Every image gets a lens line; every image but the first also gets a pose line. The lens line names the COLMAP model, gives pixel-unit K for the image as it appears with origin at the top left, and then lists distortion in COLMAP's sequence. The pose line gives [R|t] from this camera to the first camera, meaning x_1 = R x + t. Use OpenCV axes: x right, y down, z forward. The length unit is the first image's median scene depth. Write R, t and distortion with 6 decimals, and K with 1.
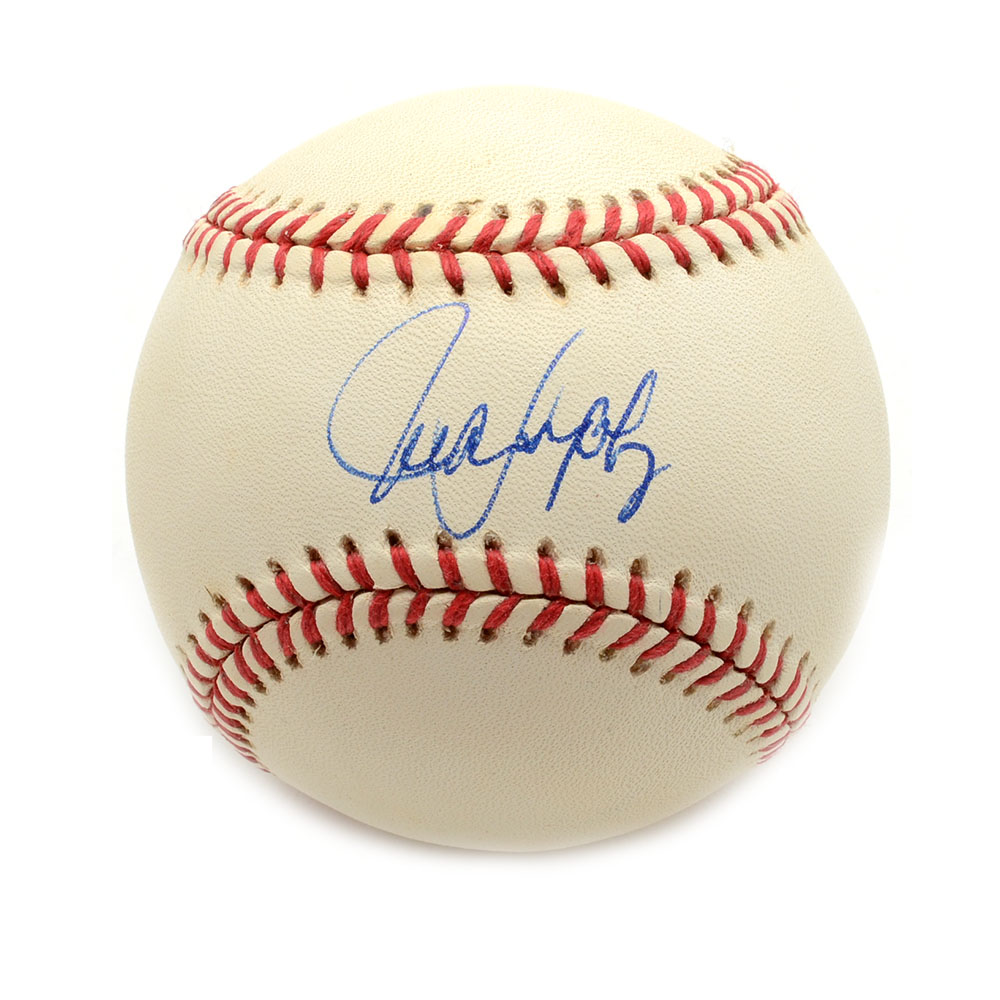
lens RADIAL K [[3787.4, 0, 499.2], [0, 3787.4, 500.1], [0, 0, 1]] dist [-0.072025, 0.000000]
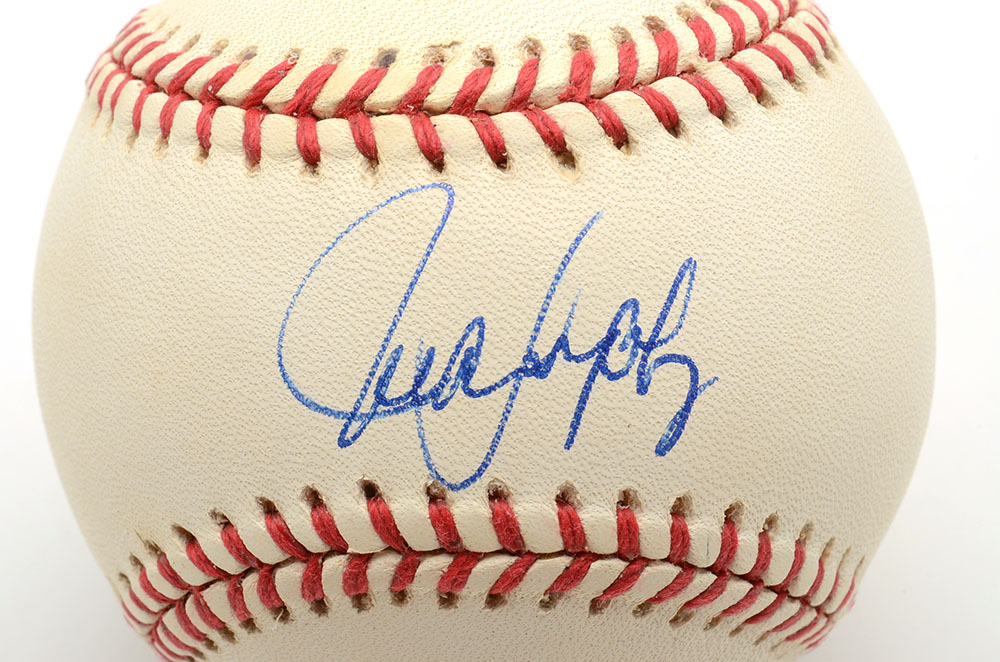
lens RADIAL K [[2332.7, 0, 503.0], [0, 2332.7, 330.2], [0, 0, 1]] dist [0.002982, 0.000000]
pose [[0.997109, -0.049206, 0.057899, -0.026613], [0.041361, 0.990697, 0.129649, -0.083122], [-0.063740, -0.126880, 0.989868, 0.520507]]
